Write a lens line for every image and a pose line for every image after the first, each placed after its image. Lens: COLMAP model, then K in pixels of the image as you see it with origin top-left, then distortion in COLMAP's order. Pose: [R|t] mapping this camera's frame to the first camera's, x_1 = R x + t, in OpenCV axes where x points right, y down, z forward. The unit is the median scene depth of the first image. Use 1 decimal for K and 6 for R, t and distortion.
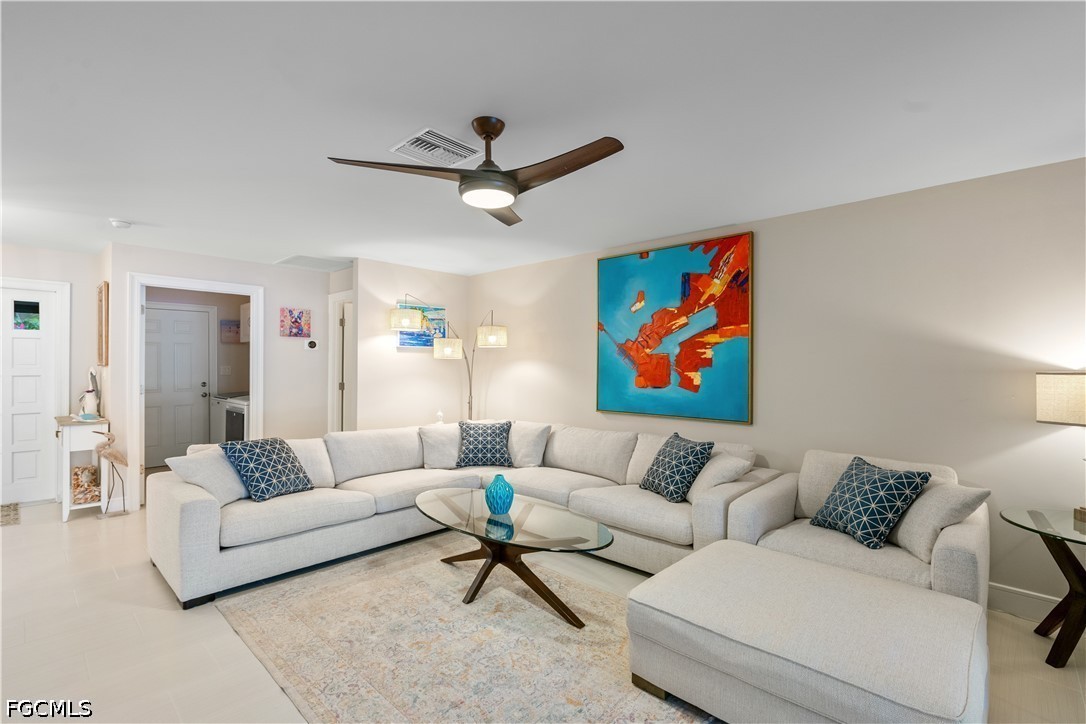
lens RADIAL K [[496.6, 0, 546.3], [0, 496.6, 361.0], [0, 0, 1]] dist [-0.005381, 0.003439]
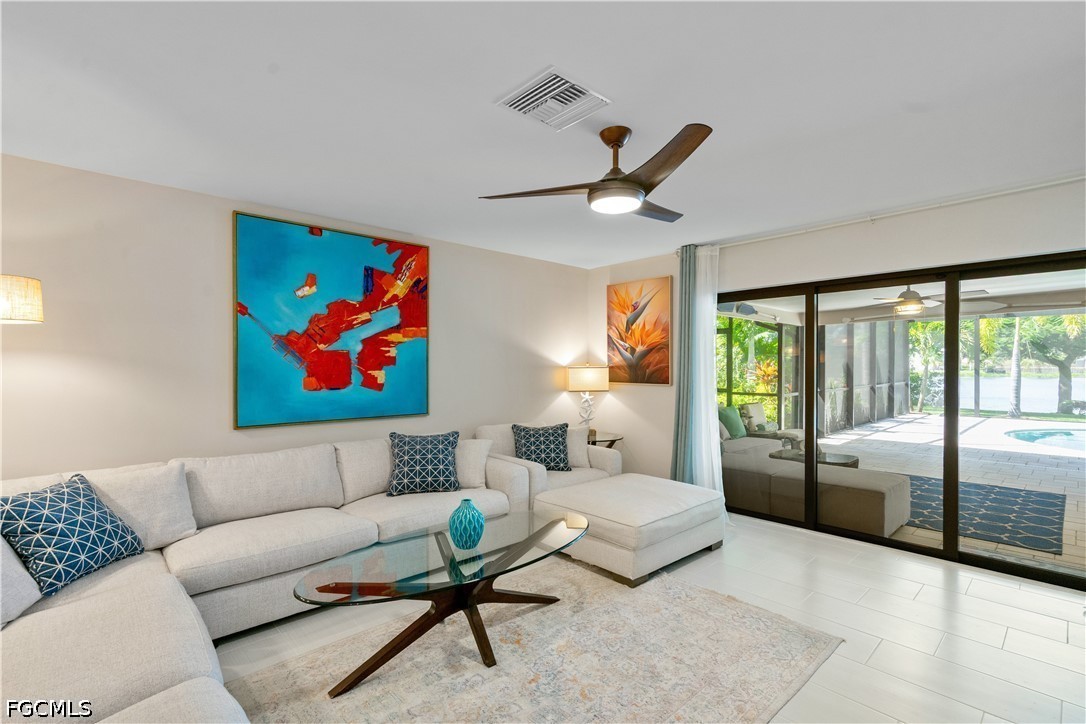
lens RADIAL K [[496.6, 0, 540.1], [0, 496.6, 366.4], [0, 0, 1]] dist [-0.005381, 0.003439]
pose [[0.071701, -0.007445, 0.997398, -0.639952], [-0.007529, 0.999940, 0.008006, 0.003993], [-0.997398, -0.008083, 0.071640, 0.593617]]
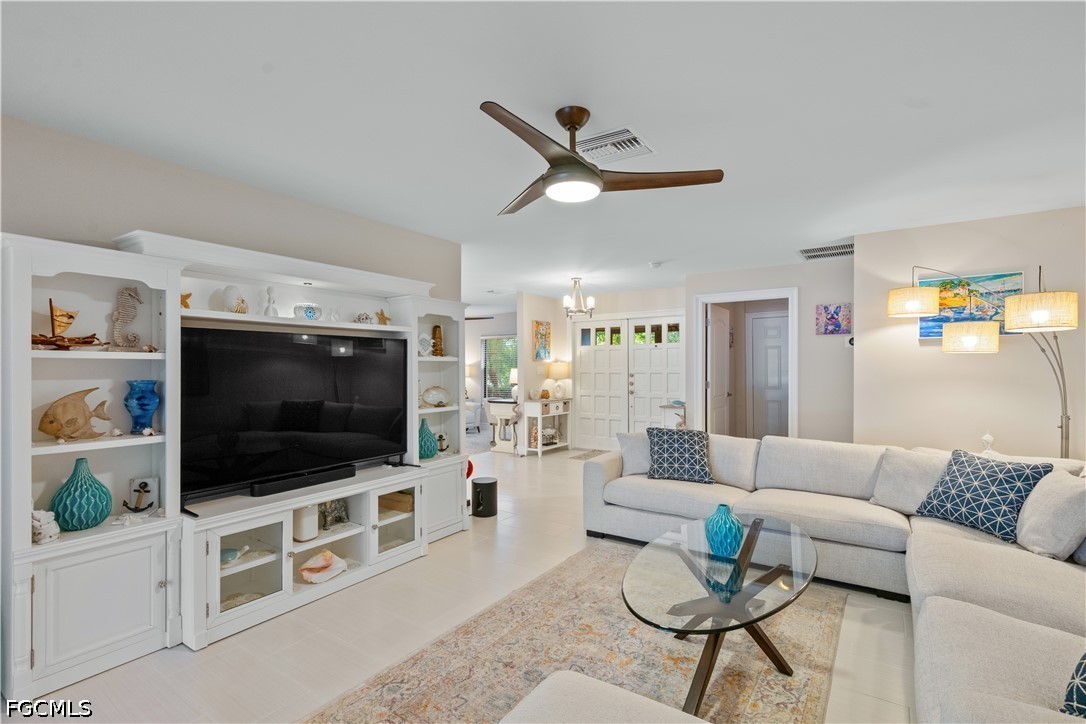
lens RADIAL K [[496.6, 0, 533.6], [0, 496.6, 361.7], [0, 0, 1]] dist [-0.005381, 0.003439]
pose [[0.147341, -0.014295, -0.988982, 0.453953], [0.012876, 0.999839, -0.012534, 0.009700], [0.989002, -0.010887, 0.147501, 0.429467]]
